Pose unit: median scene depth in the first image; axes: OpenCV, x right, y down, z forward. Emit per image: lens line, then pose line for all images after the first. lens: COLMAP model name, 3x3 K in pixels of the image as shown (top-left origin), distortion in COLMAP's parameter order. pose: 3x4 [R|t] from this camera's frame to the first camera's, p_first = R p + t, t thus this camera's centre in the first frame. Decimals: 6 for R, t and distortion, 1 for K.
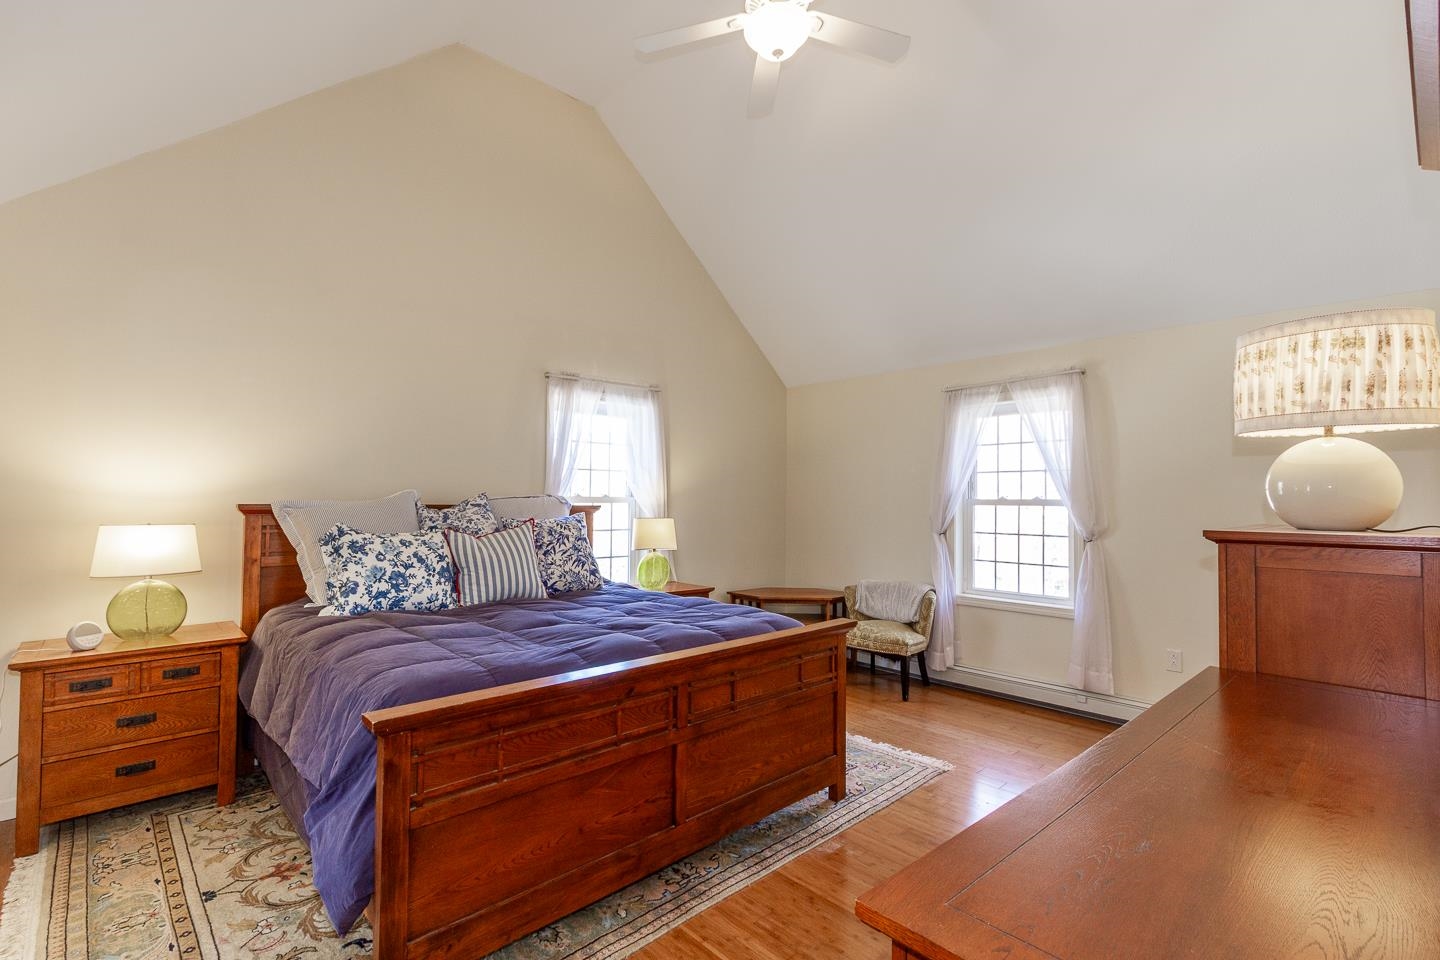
lens RADIAL K [[667.7, 0, 723.5], [0, 667.7, 479.5], [0, 0, 1]] dist [-0.000820, -0.000570]
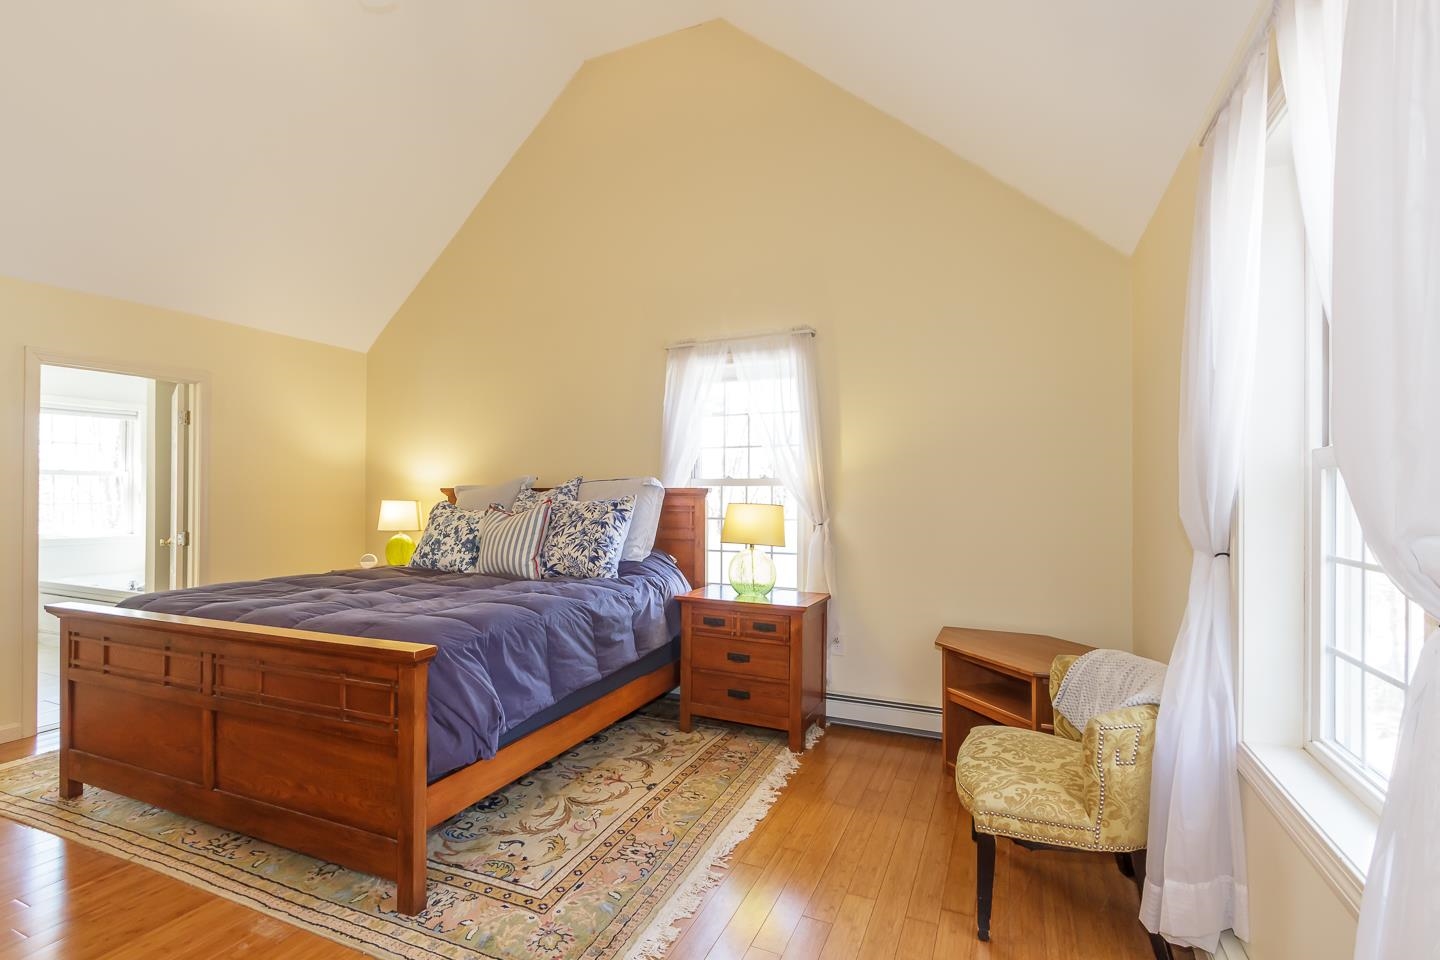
lens RADIAL K [[667.7, 0, 718.6], [0, 667.7, 491.5], [0, 0, 1]] dist [-0.000820, -0.000570]
pose [[0.378927, -0.011378, -0.925356, 0.748115], [0.029623, 0.999561, -0.000160, 0.053662], [0.924952, -0.027351, 0.379098, 0.853235]]
